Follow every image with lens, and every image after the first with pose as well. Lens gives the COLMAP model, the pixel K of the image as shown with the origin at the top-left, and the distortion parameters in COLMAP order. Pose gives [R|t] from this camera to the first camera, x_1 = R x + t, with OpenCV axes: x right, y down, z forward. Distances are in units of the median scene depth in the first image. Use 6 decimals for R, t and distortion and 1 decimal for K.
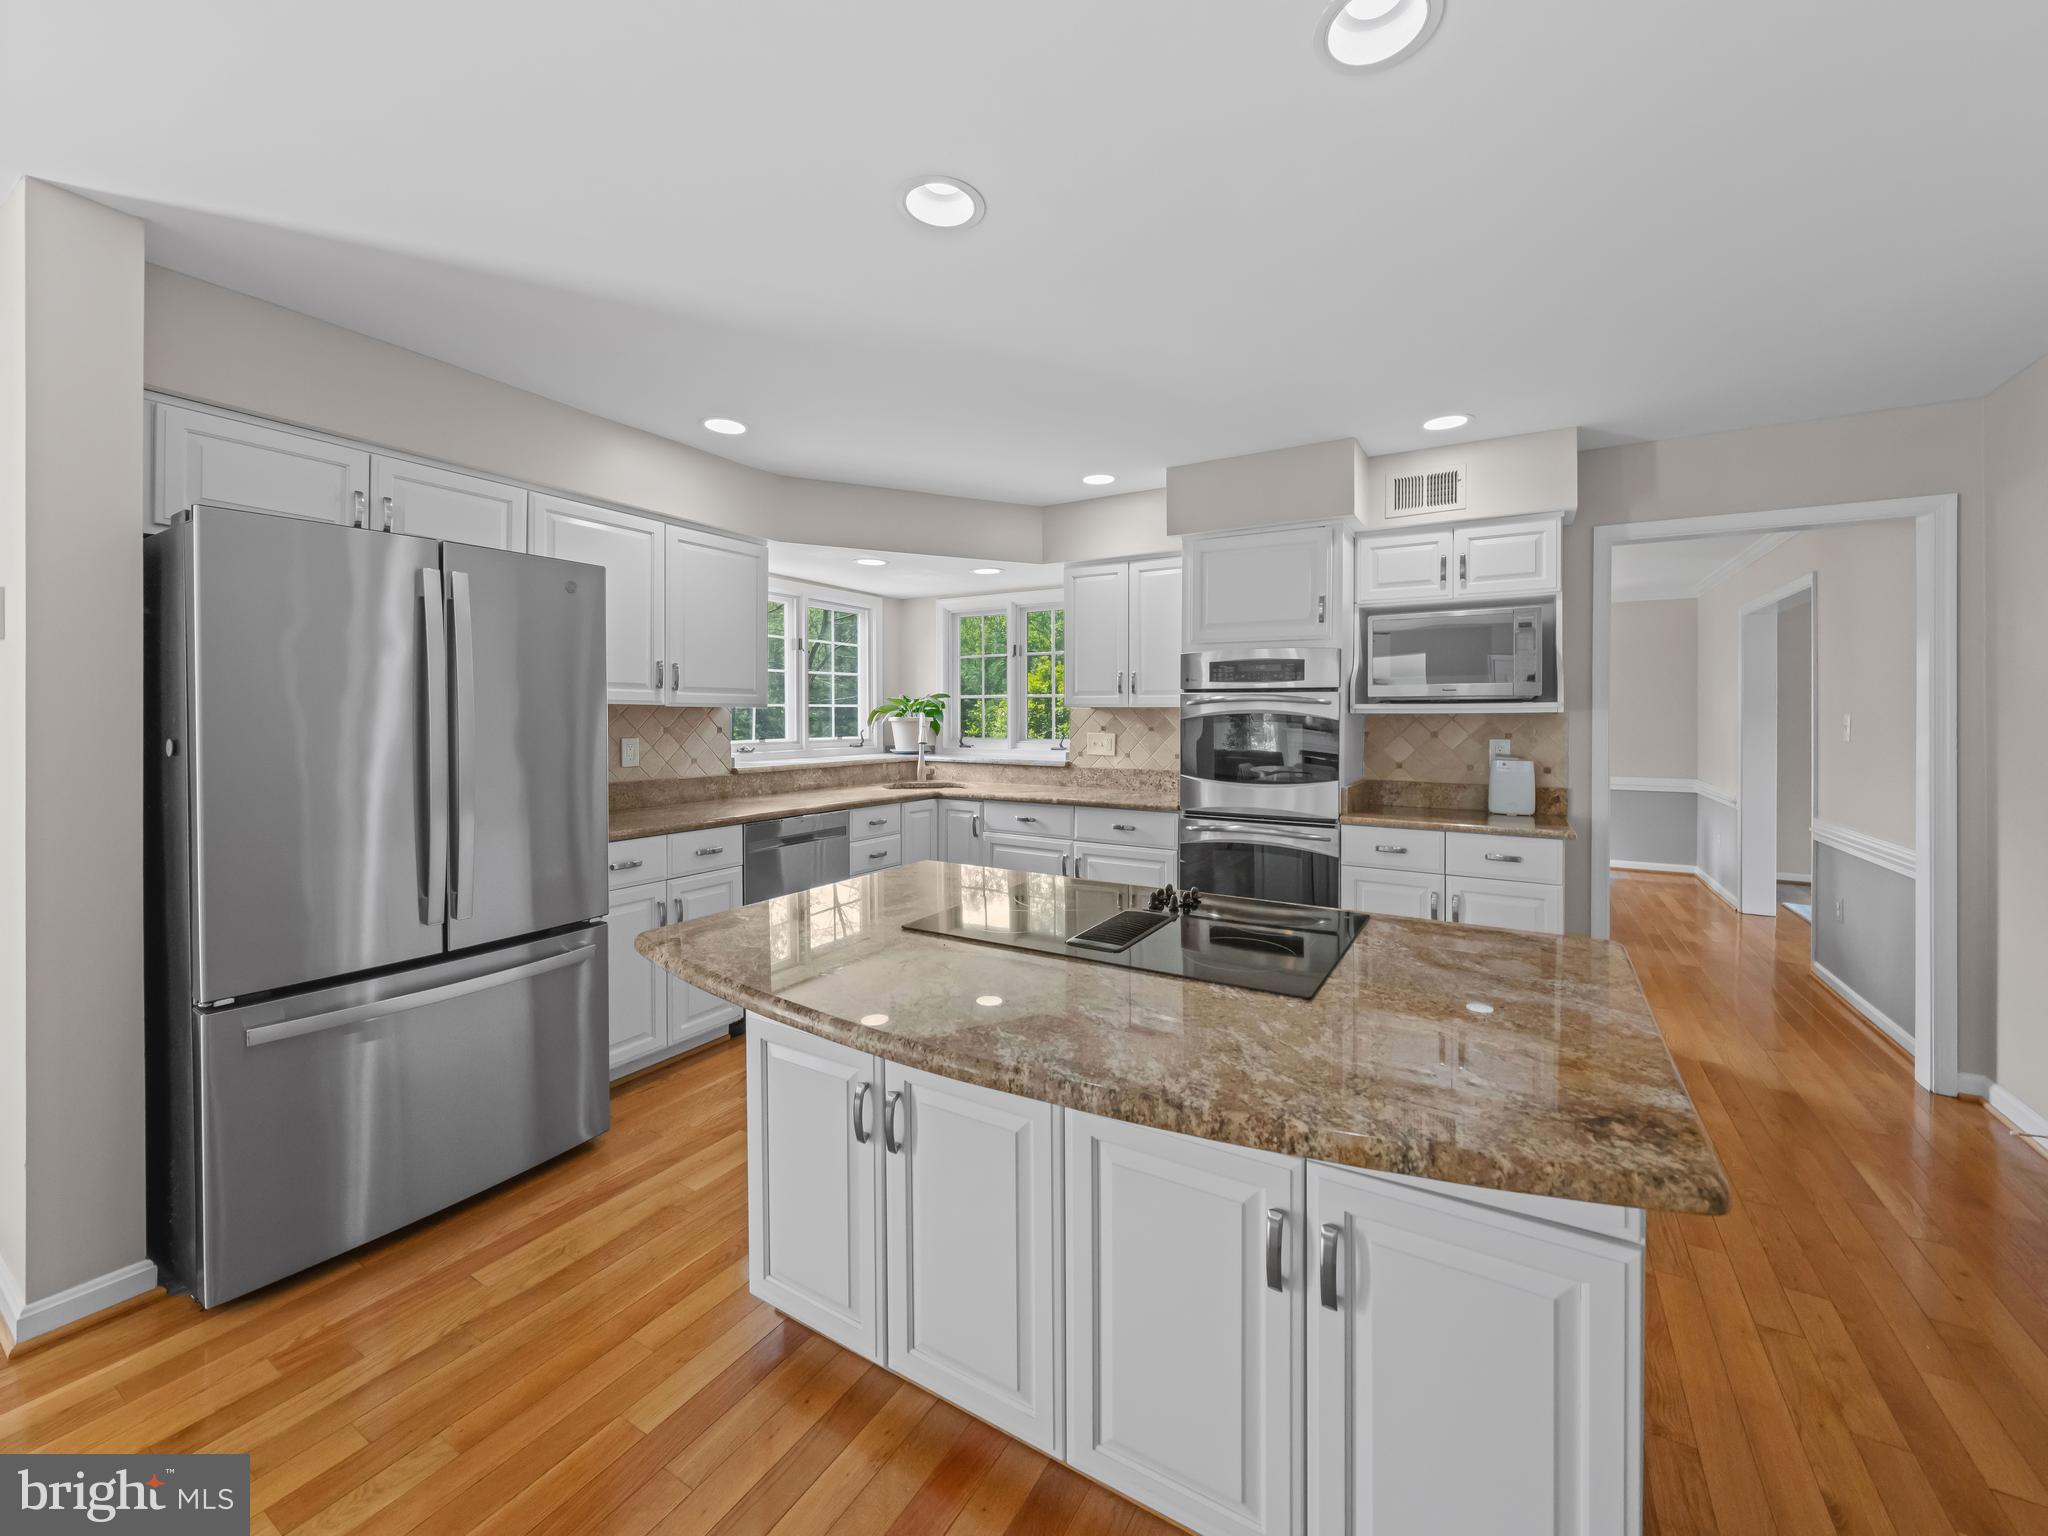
lens RADIAL K [[793.9, 0, 1024.5], [0, 793.9, 721.6], [0, 0, 1]] dist [-0.000078, -0.000622]
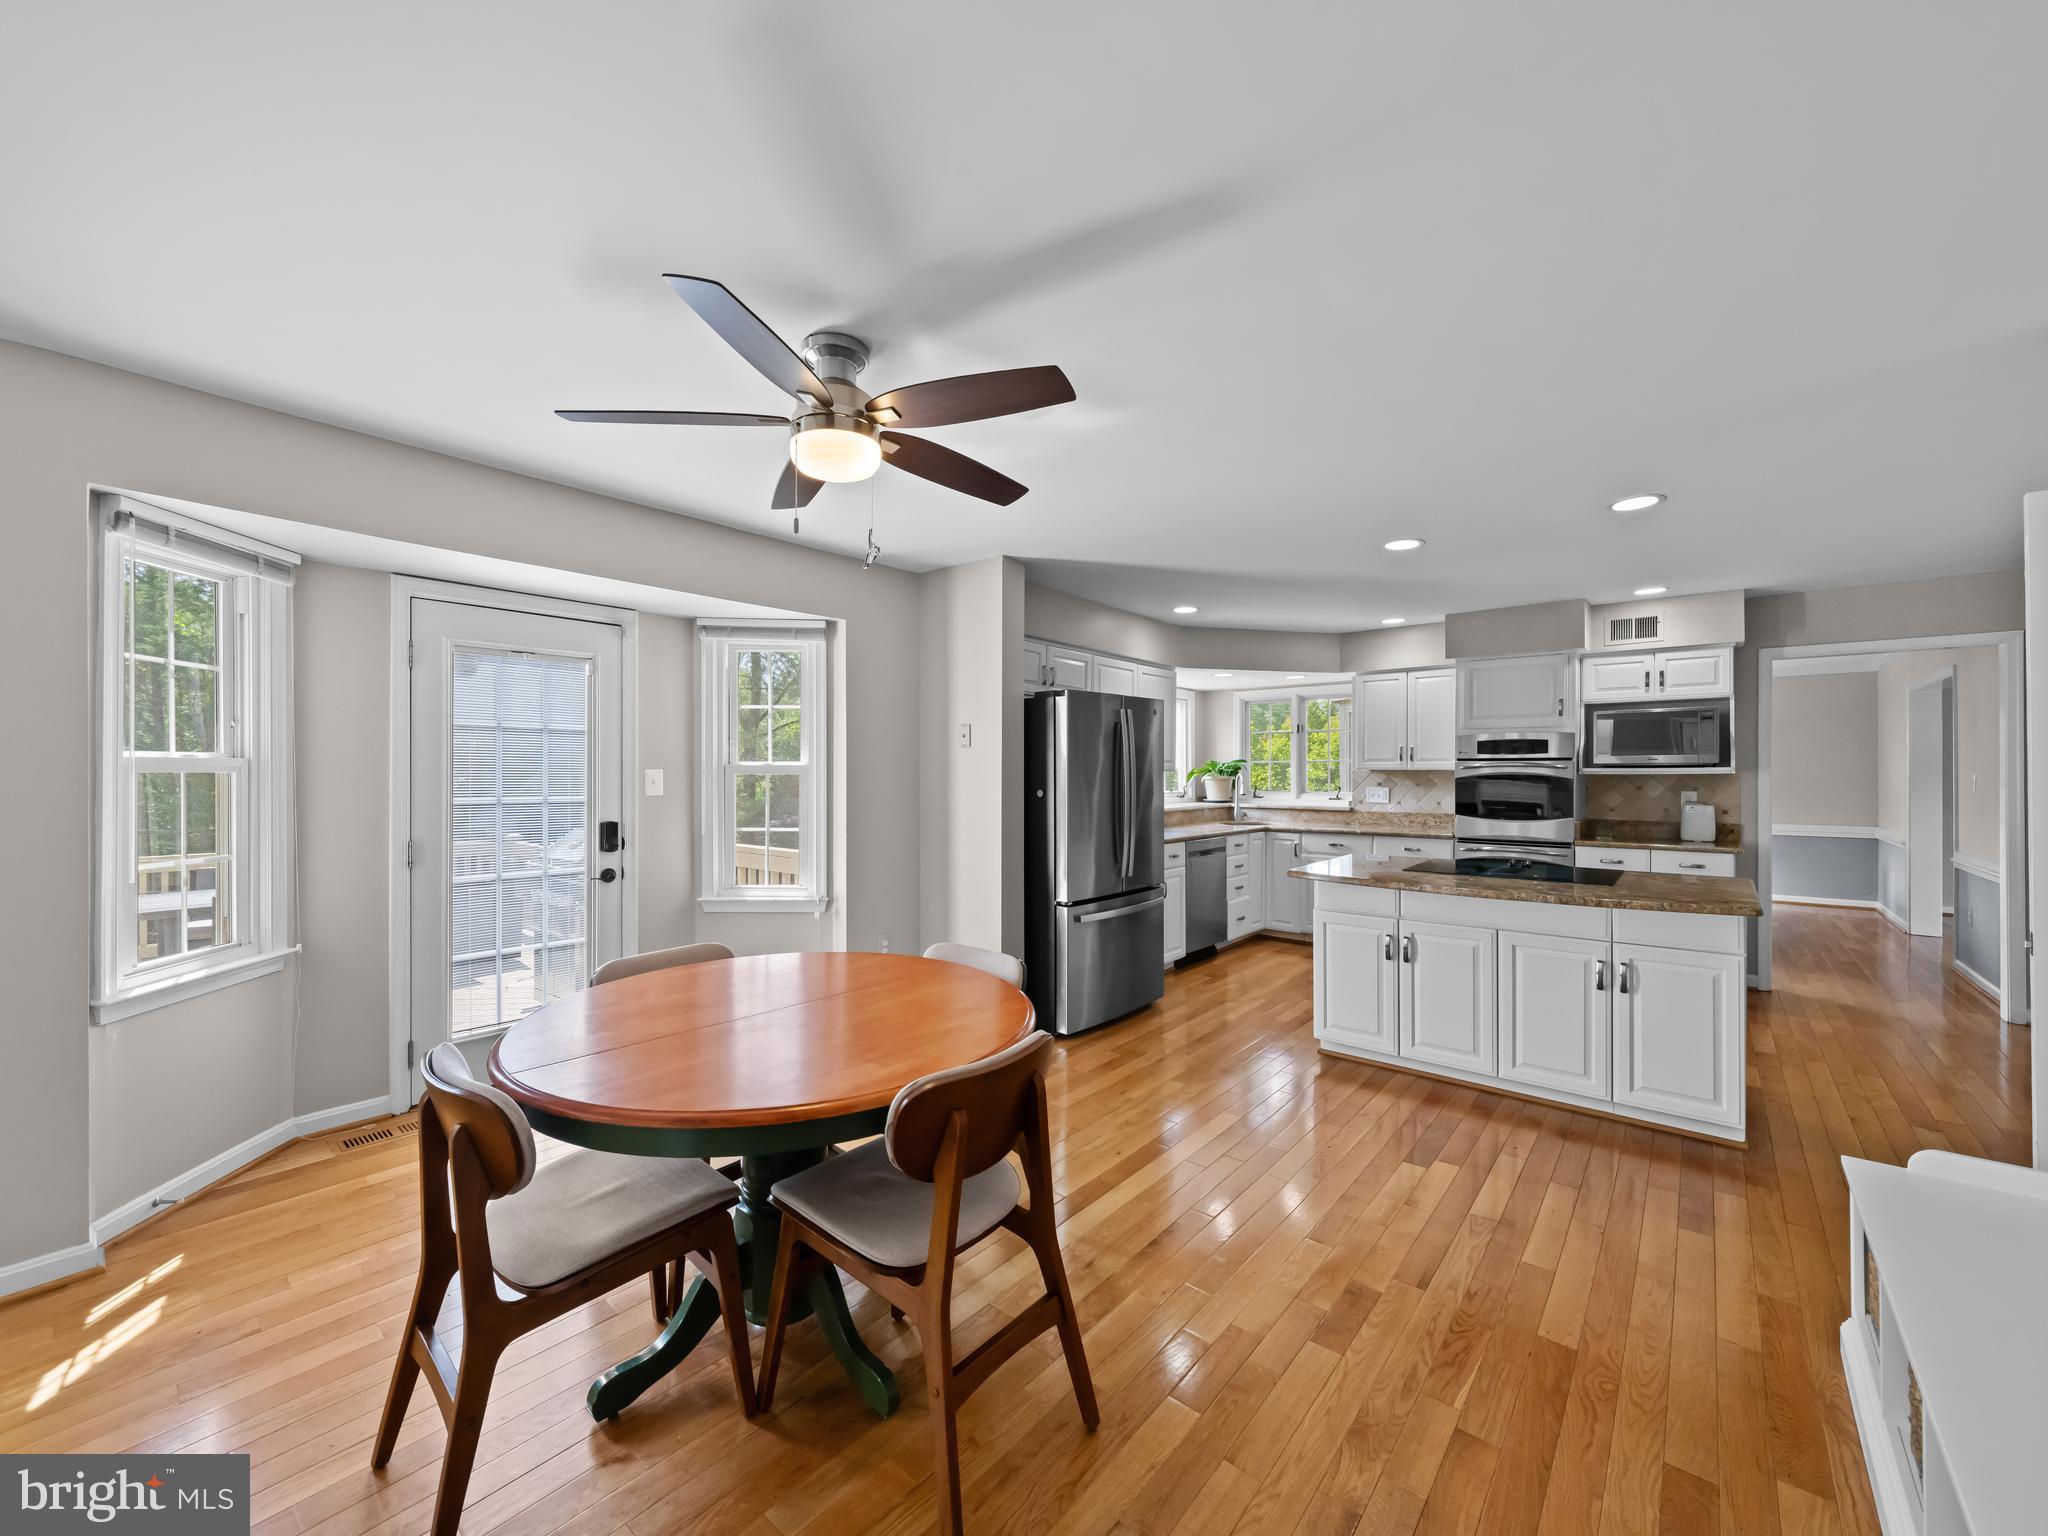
lens RADIAL K [[793.9, 0, 1018.5], [0, 793.9, 774.9], [0, 0, 1]] dist [-0.000078, -0.000622]
pose [[0.987283, -0.002994, -0.158942, -0.395312], [0.002497, 0.999991, -0.003324, -0.006143], [0.158951, 0.002885, 0.987282, -0.651327]]
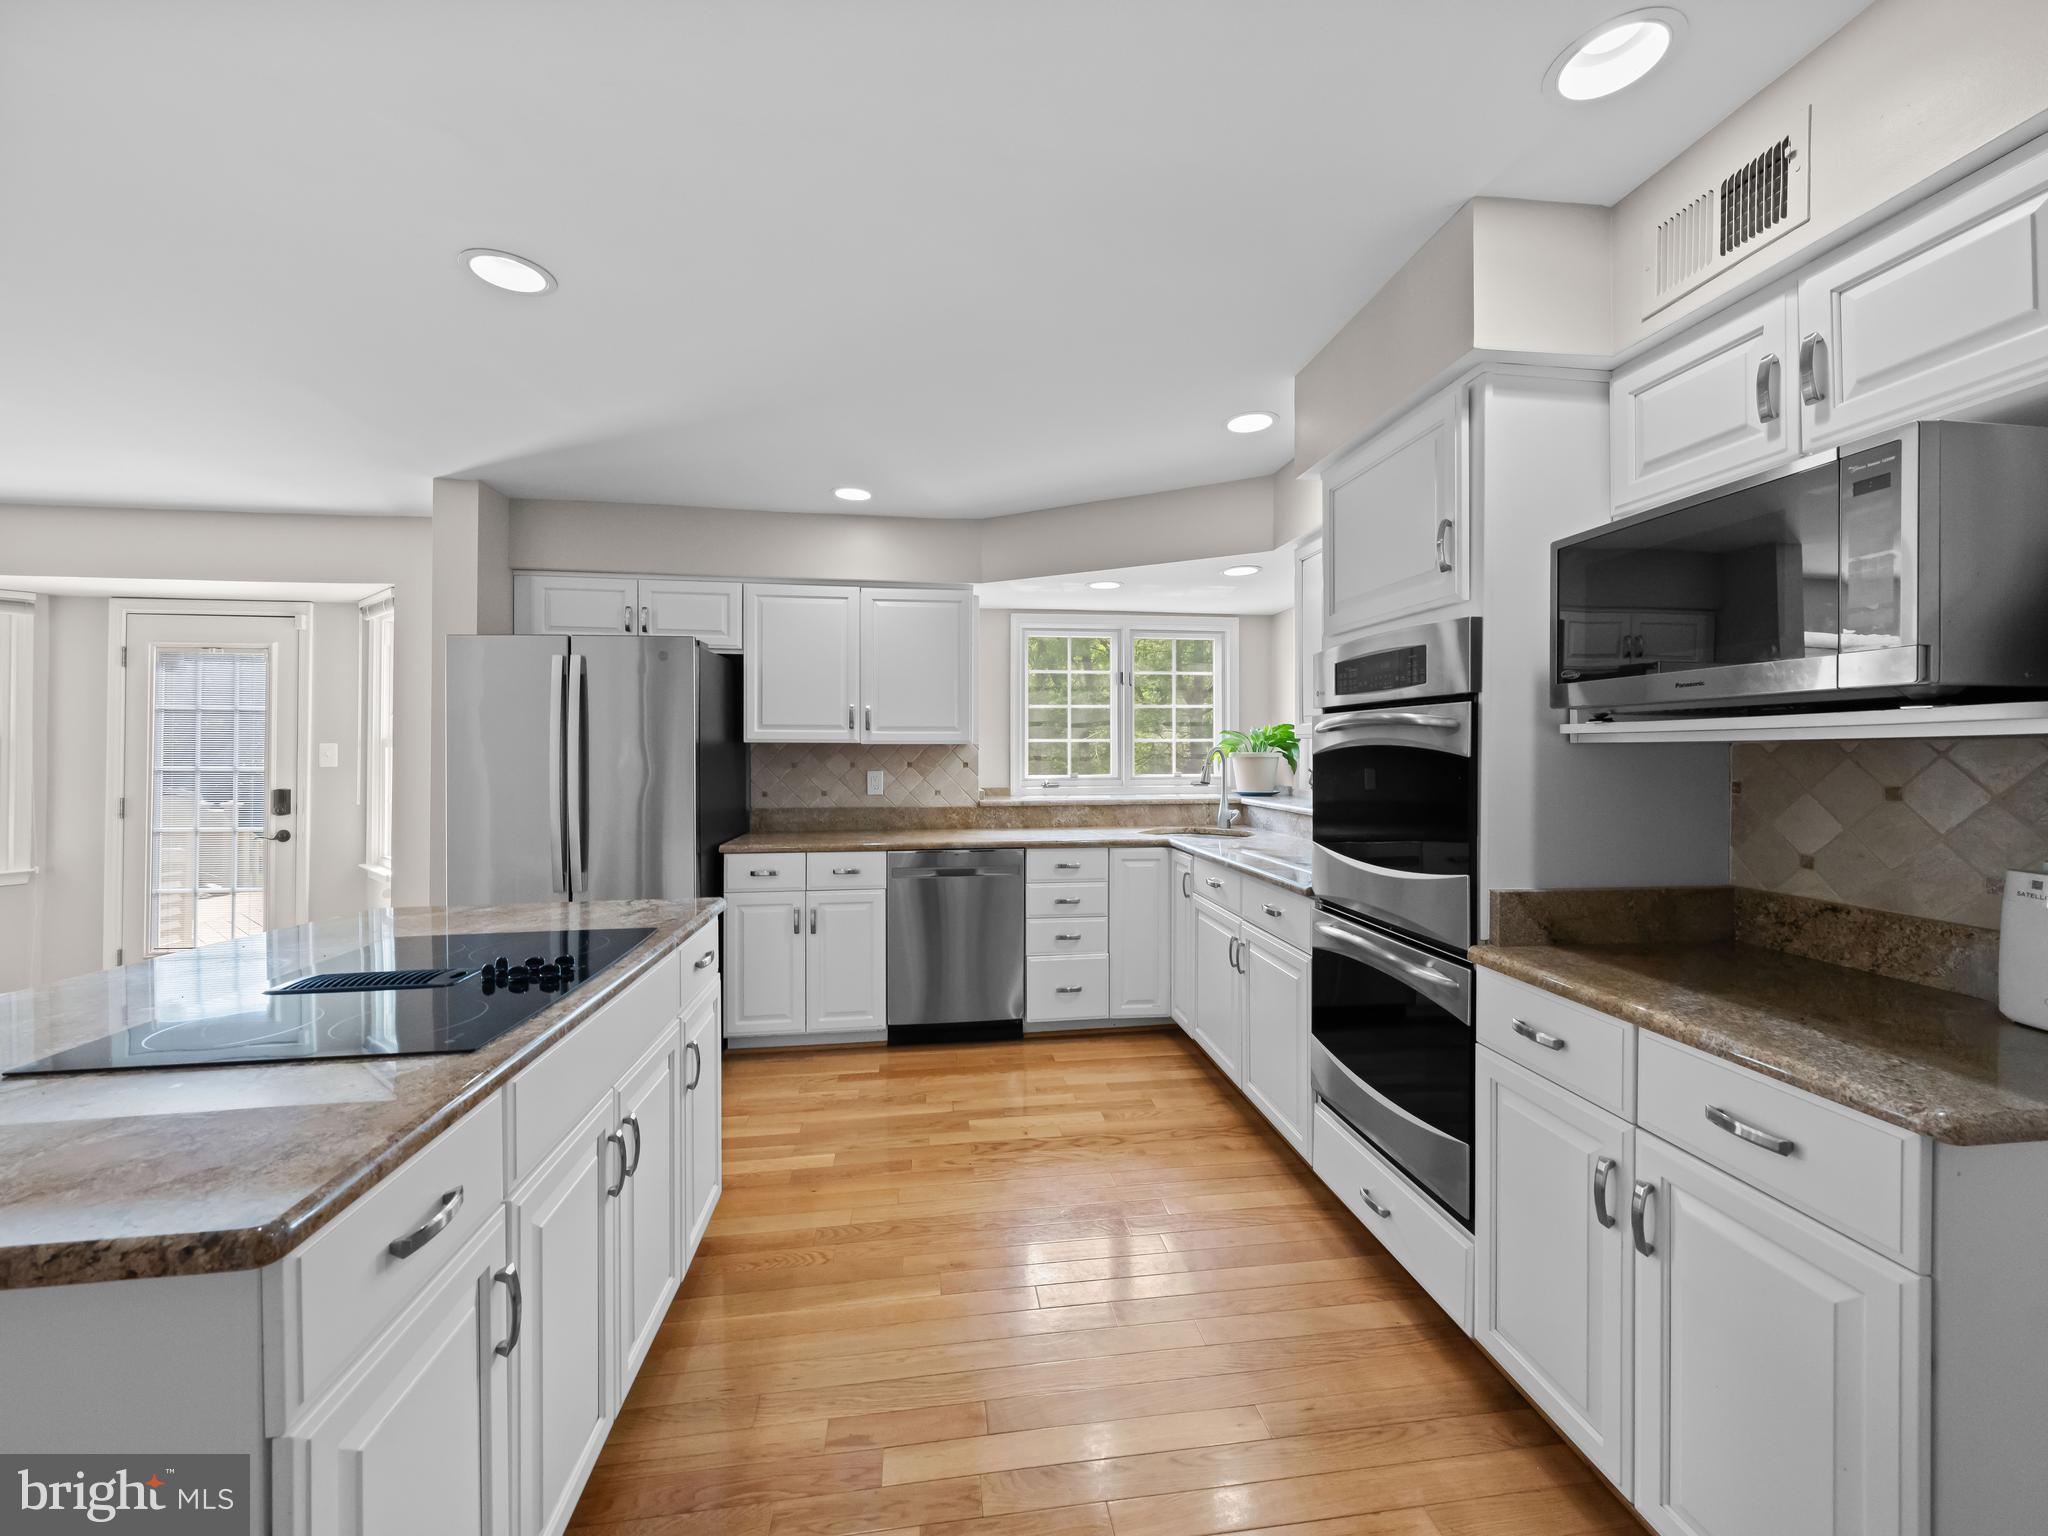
lens RADIAL K [[793.9, 0, 1025.8], [0, 793.9, 752.3], [0, 0, 1]] dist [-0.000078, -0.000622]
pose [[0.635908, -0.002580, -0.771761, 0.558908], [-0.002423, 0.999983, -0.005339, -0.001342], [0.771761, 0.005265, 0.635891, 0.413984]]
